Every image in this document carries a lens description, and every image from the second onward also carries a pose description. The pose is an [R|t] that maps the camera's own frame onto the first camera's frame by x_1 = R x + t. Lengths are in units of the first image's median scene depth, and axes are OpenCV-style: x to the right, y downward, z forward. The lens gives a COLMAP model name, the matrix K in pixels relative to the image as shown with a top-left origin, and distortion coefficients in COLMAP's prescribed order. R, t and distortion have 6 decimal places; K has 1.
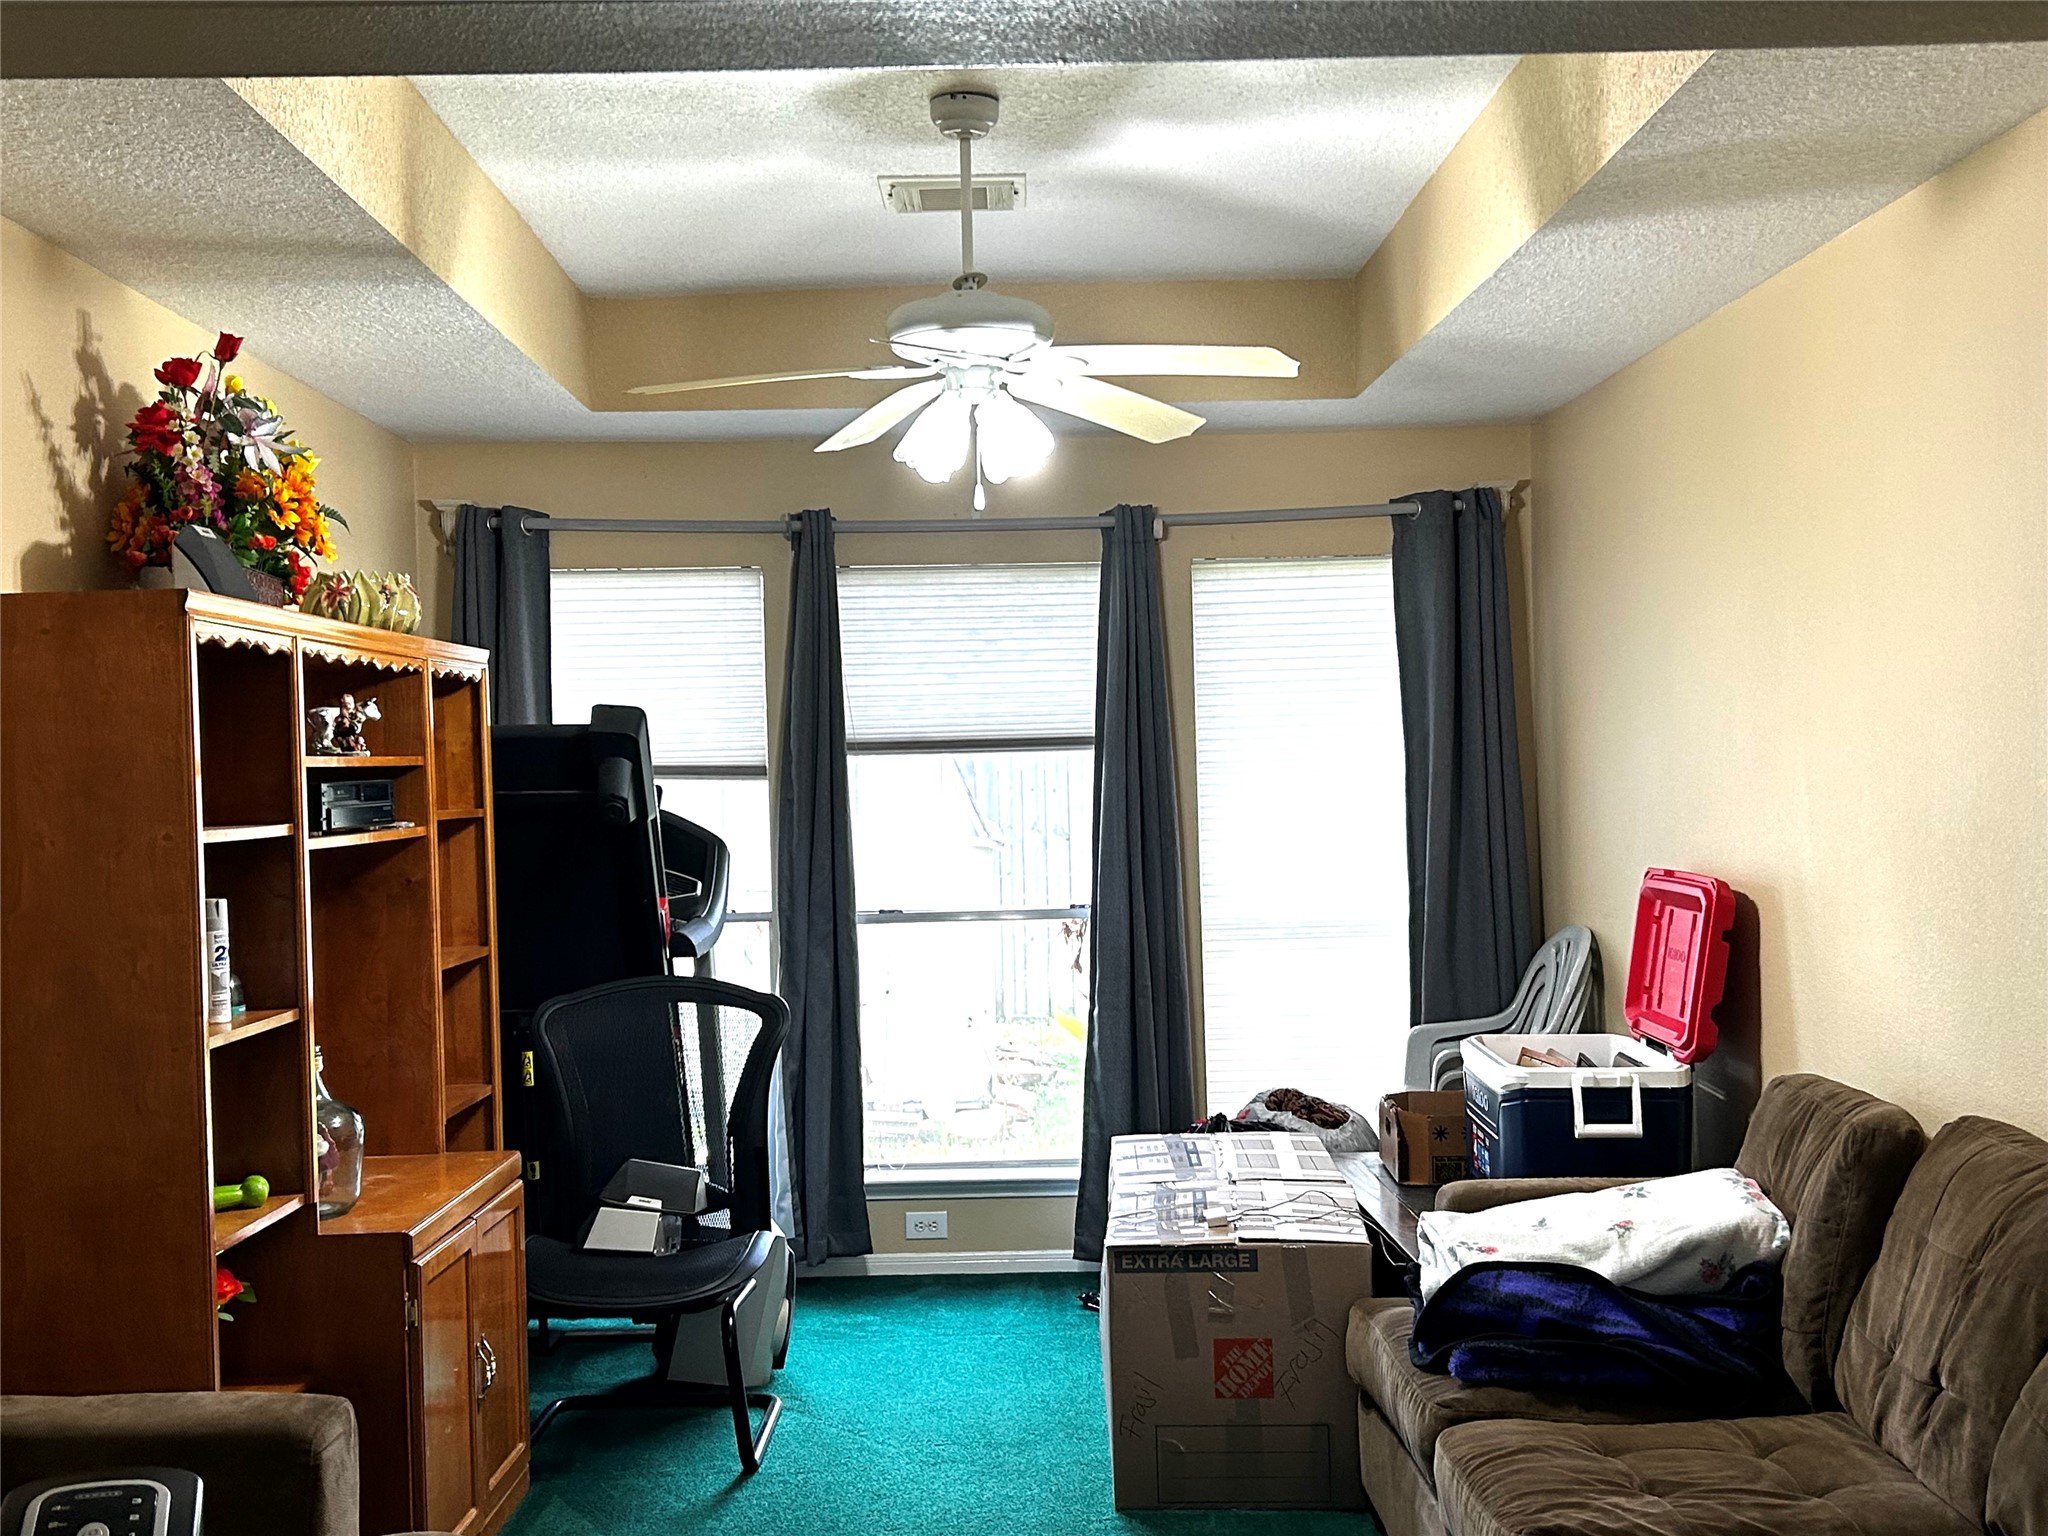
lens RADIAL K [[2197.8, 0, 1015.5], [0, 2197.8, 781.3], [0, 0, 1]] dist [0.073489, -0.140088]
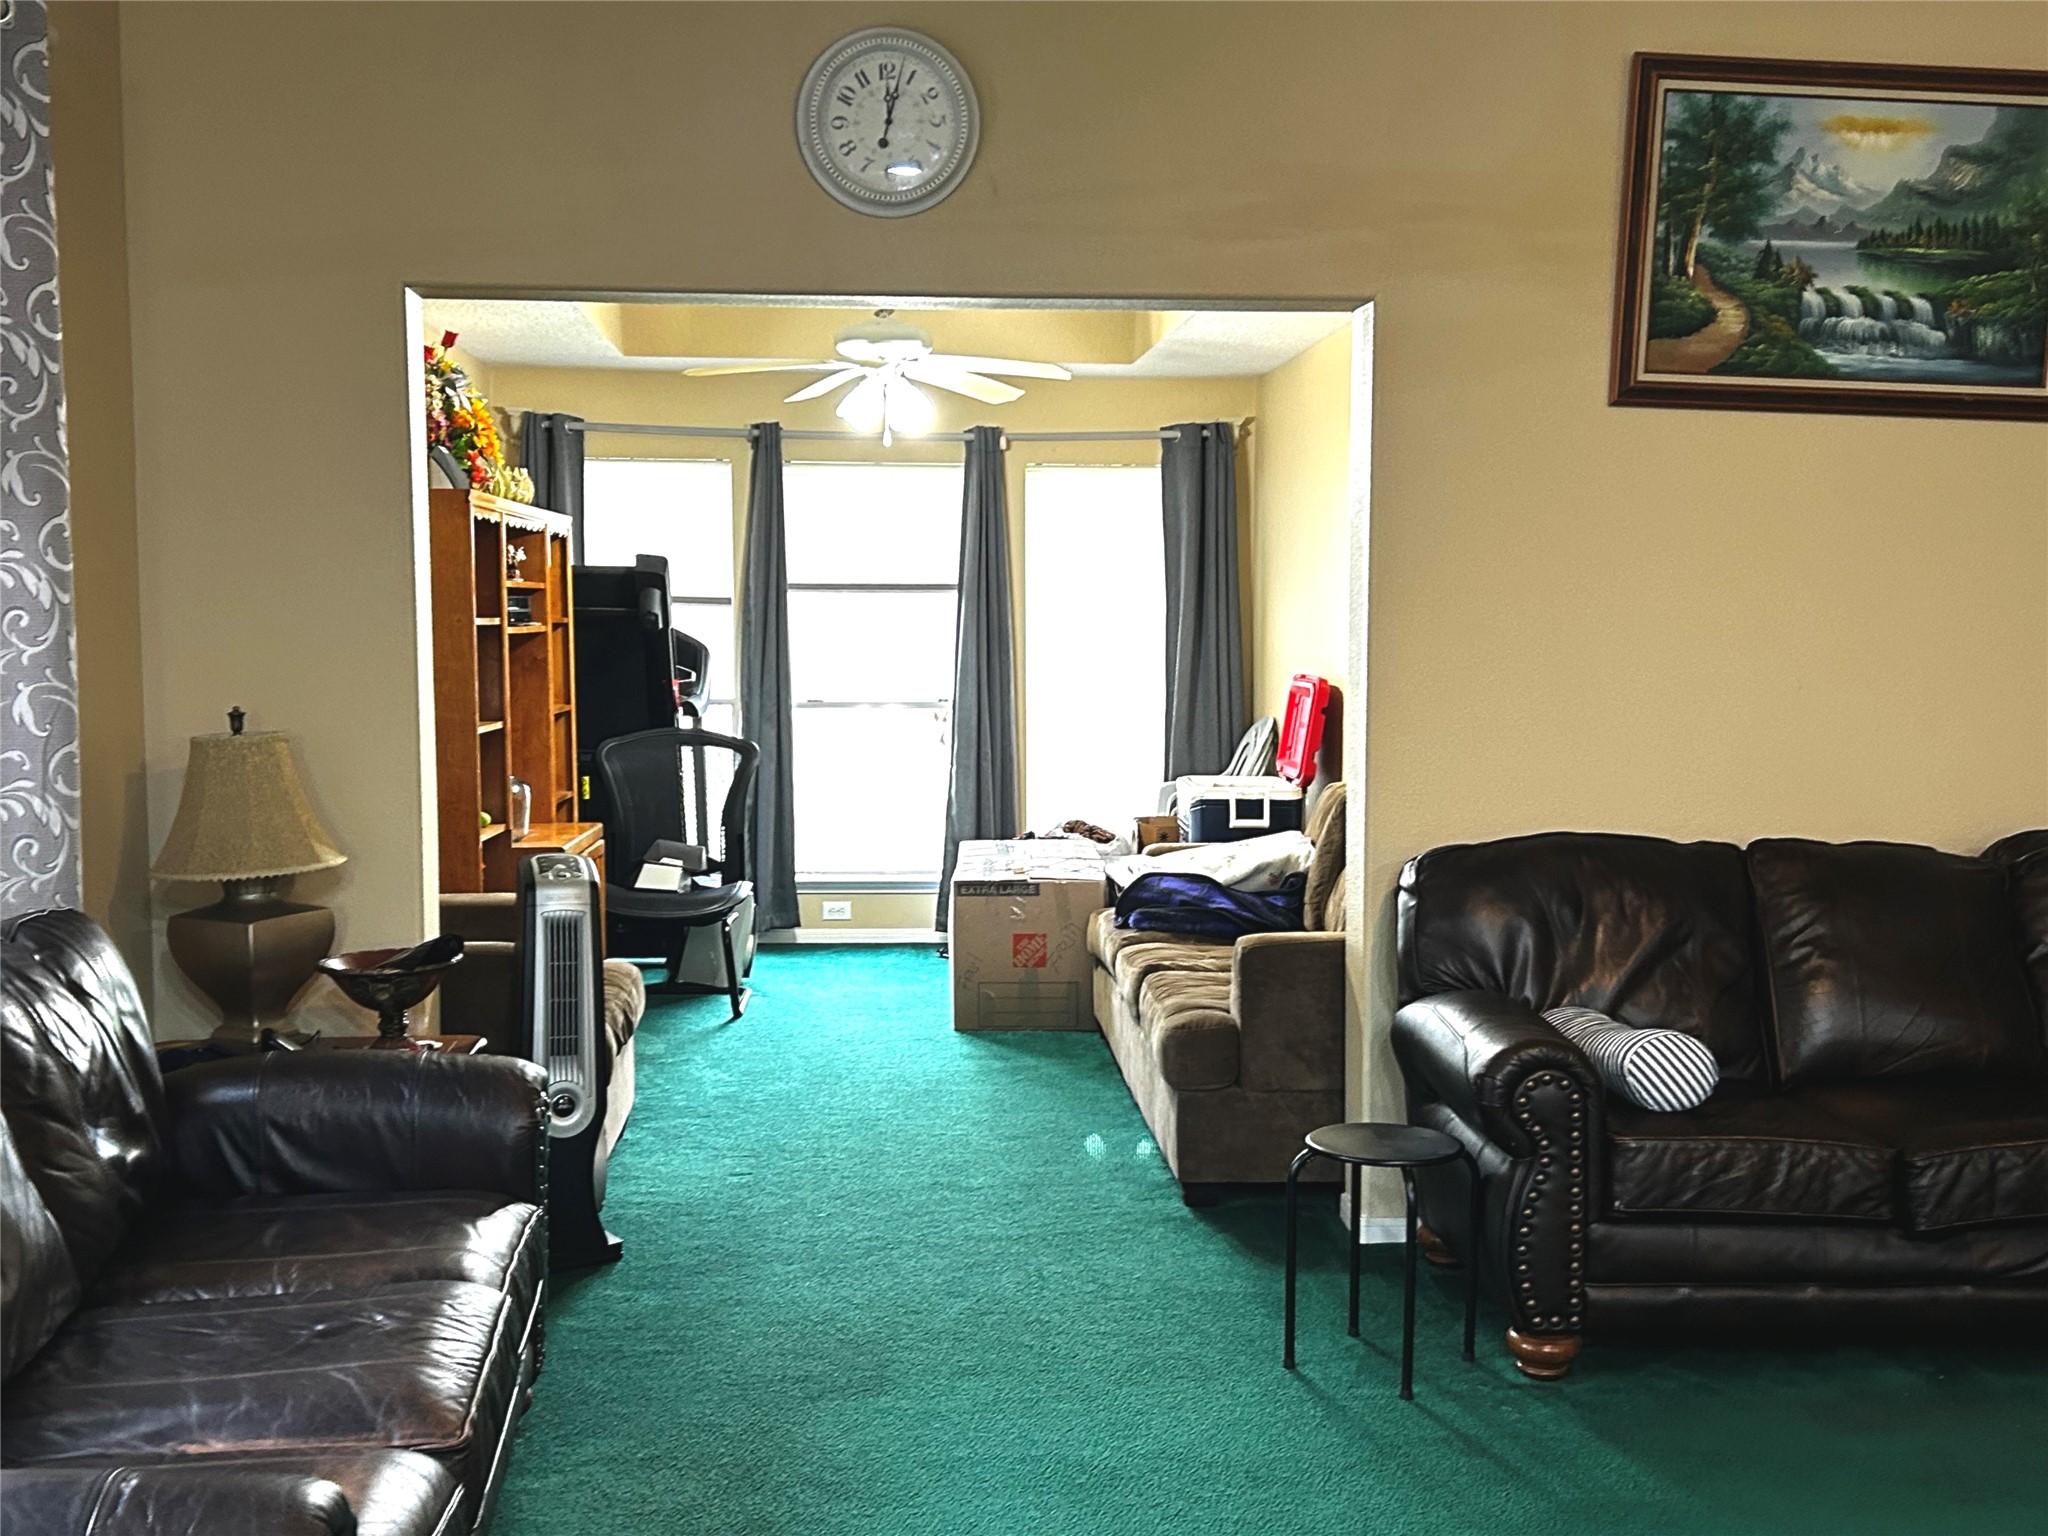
lens RADIAL K [[2197.8, 0, 1015.5], [0, 2197.8, 781.3], [0, 0, 1]] dist [0.073489, -0.140088]
pose [[0.998160, 0.021514, 0.056688, -0.006069], [-0.025282, 0.997458, 0.066626, 0.013468], [-0.055111, -0.067937, 0.996166, -0.513148]]
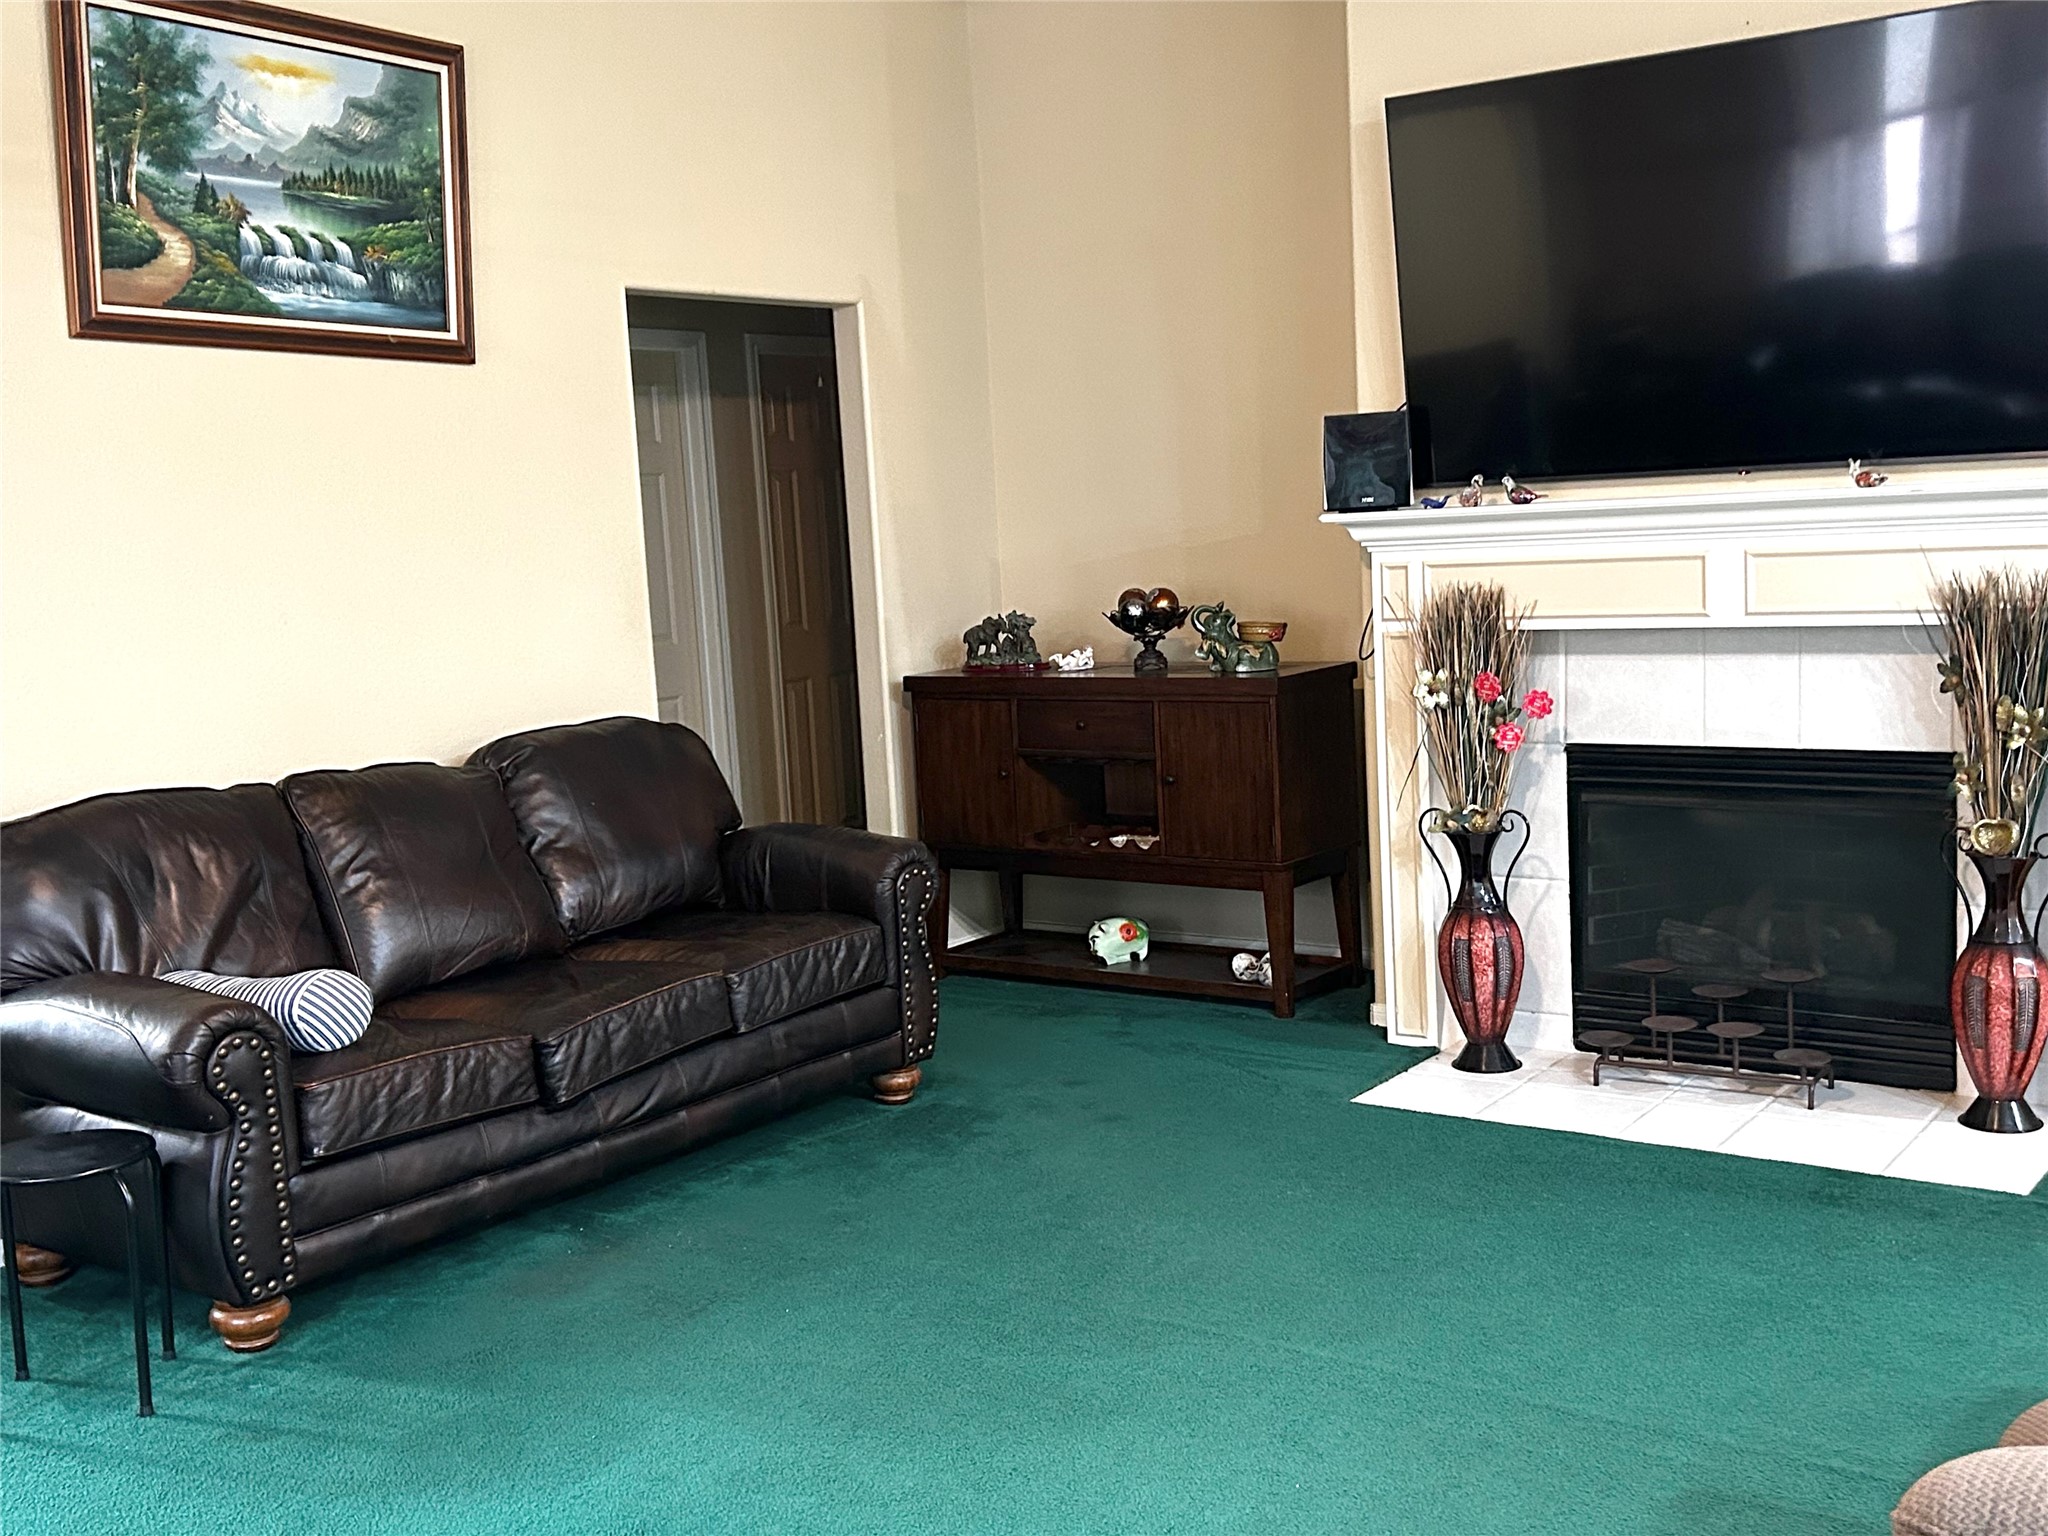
lens RADIAL K [[2197.8, 0, 1015.5], [0, 2197.8, 781.3], [0, 0, 1]] dist [0.073489, -0.140088]
pose [[0.601360, -0.106506, 0.791847, -0.174402], [0.043730, 0.993977, 0.100483, 0.013530], [-0.797780, -0.025799, 0.602396, -0.427147]]
